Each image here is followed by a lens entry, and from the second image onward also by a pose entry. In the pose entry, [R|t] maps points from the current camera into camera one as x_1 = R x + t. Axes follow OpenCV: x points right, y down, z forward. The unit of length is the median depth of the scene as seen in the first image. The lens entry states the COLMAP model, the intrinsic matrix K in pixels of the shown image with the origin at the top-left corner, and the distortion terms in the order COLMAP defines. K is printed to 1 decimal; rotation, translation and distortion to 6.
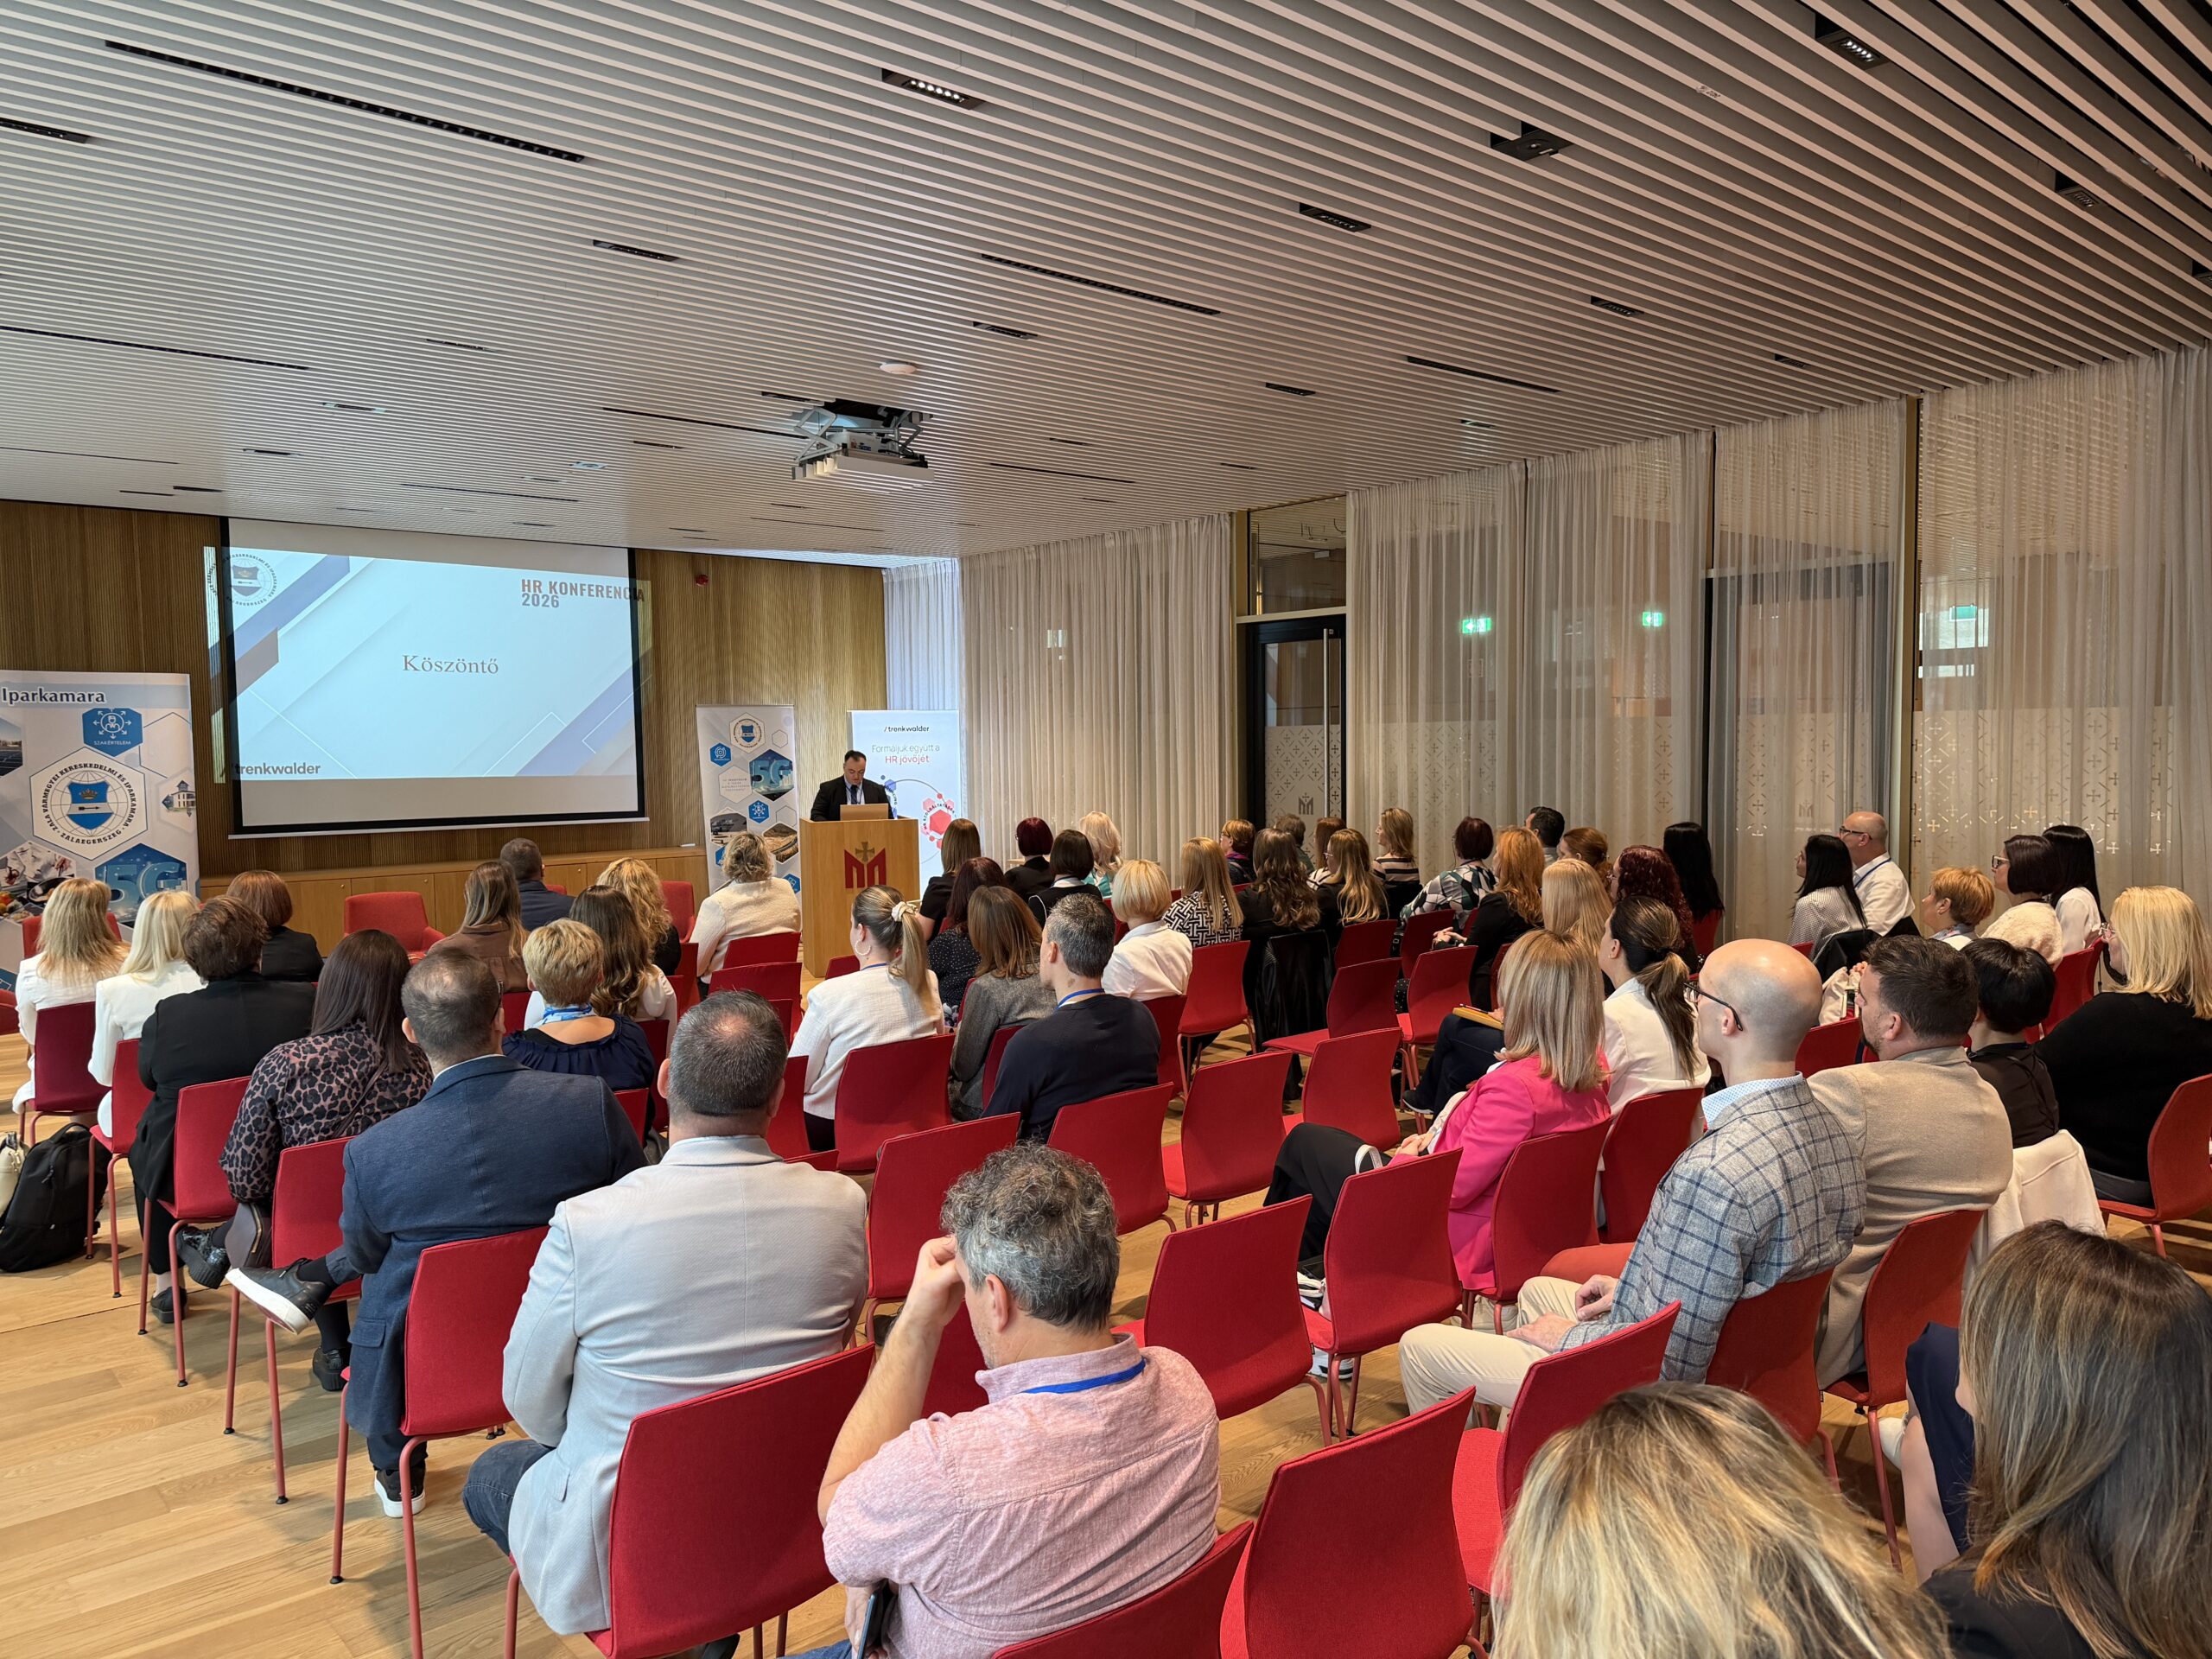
lens RADIAL K [[1543.6, 0, 1125.9], [0, 1543.6, 848.3], [0, 0, 1]] dist [0.043417, -0.046390]
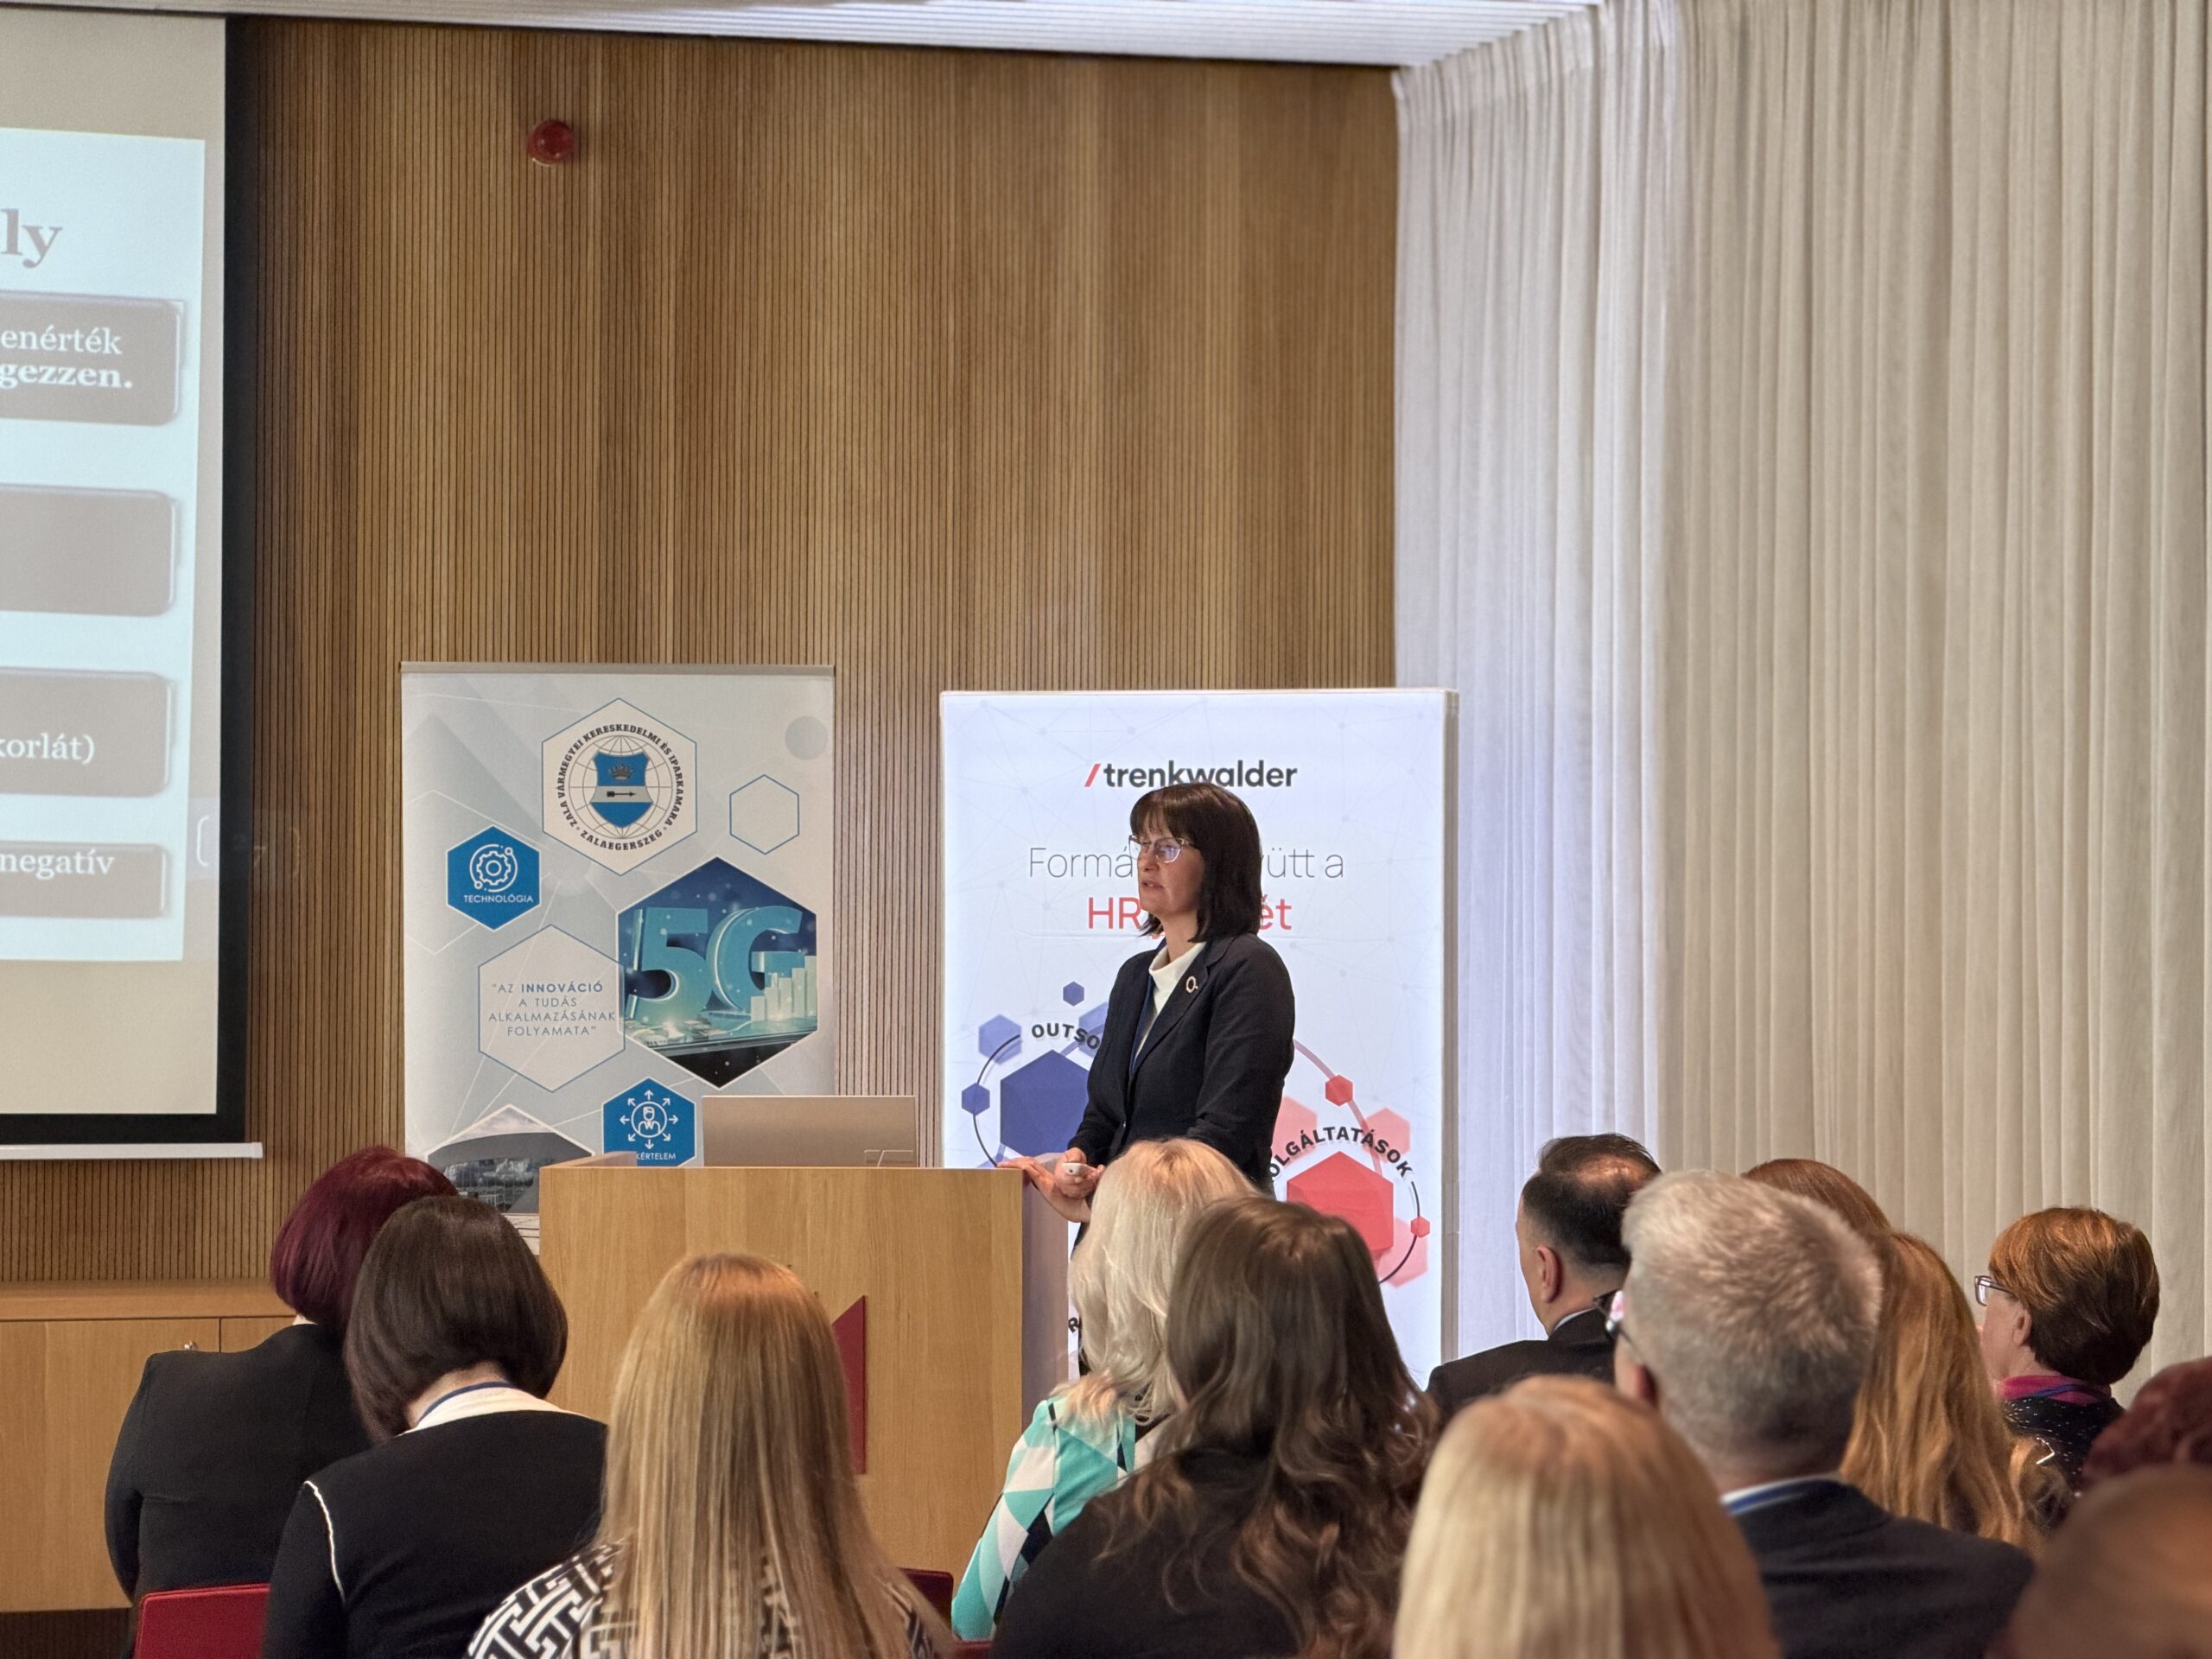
lens RADIAL K [[6672.1, 0, 1129.1], [0, 6672.1, 767.4], [0, 0, 1]] dist [0.261978, 0.000000]
pose [[0.908877, 0.008809, -0.416971, 0.269946], [-0.045838, 0.995830, -0.078876, -0.002457], [0.414537, 0.090802, 0.905491, 0.142519]]
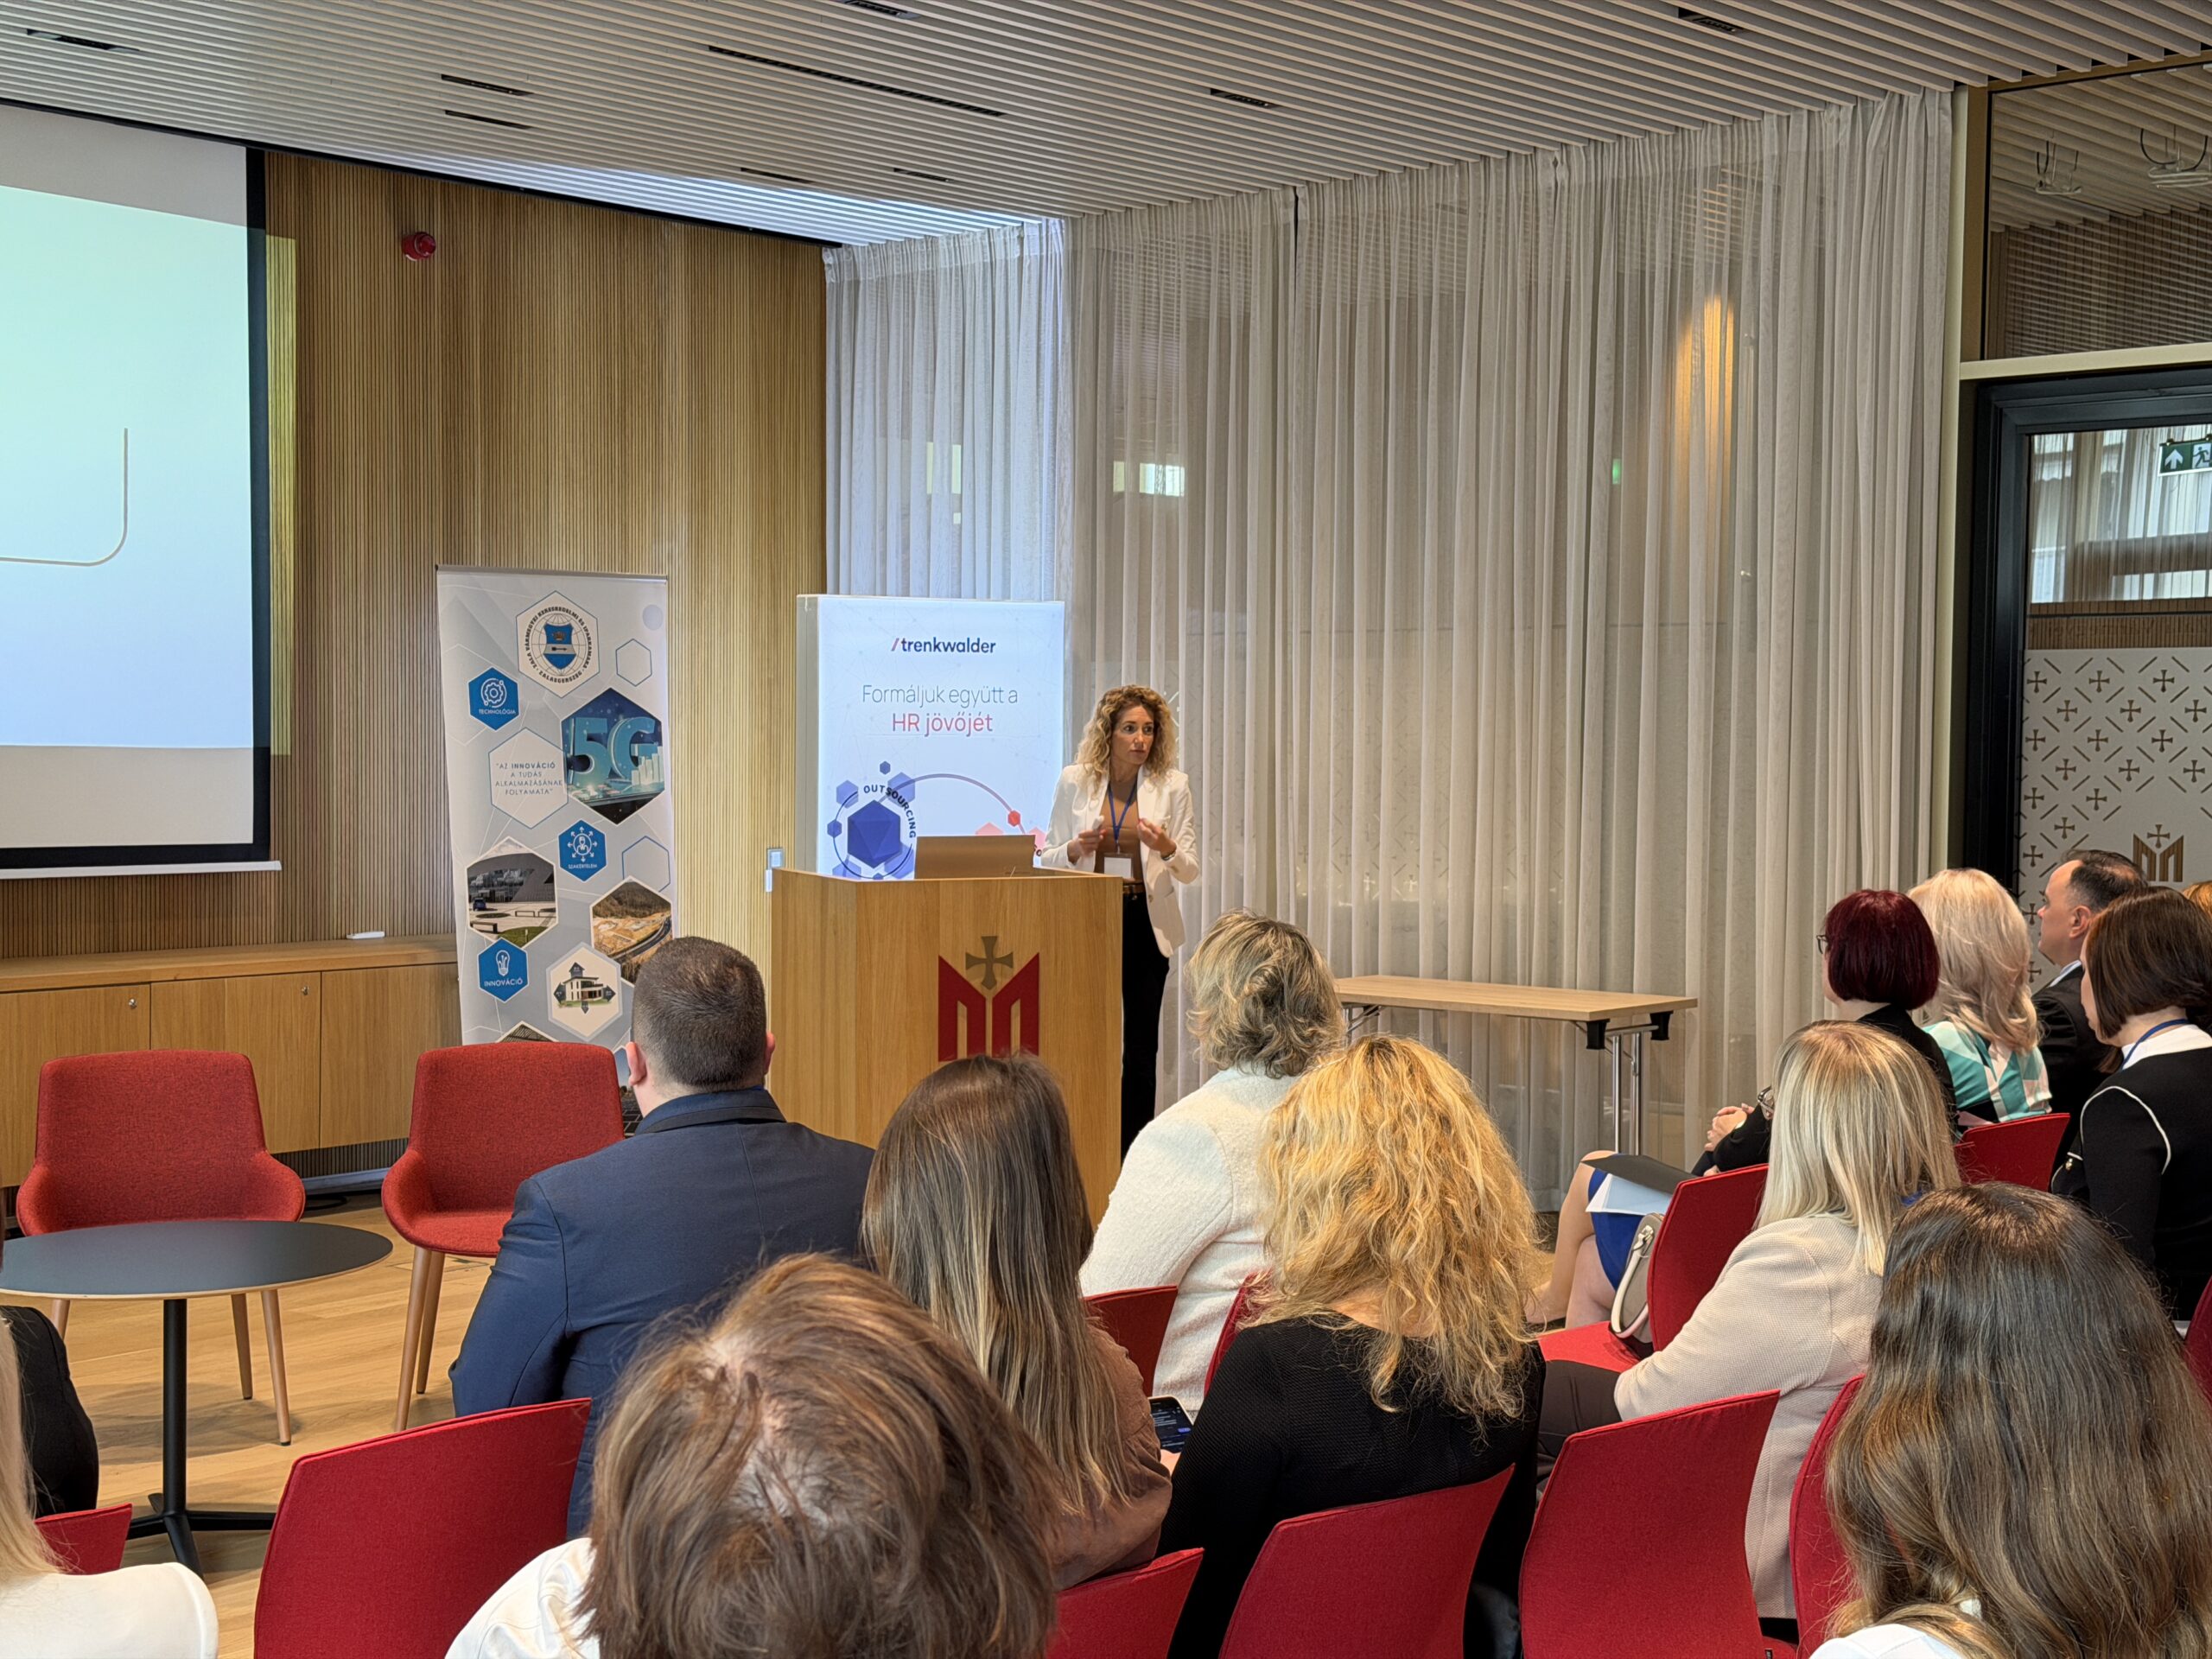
lens RADIAL K [[3067.3, 0, 1098.2], [0, 3067.3, 855.9], [0, 0, 1]] dist [0.166486, 0.000000]
pose [[0.993408, 0.017019, 0.113366, -0.220981], [-0.014012, 0.999530, -0.027266, -0.003543], [-0.113777, 0.025498, 0.993179, 0.253376]]
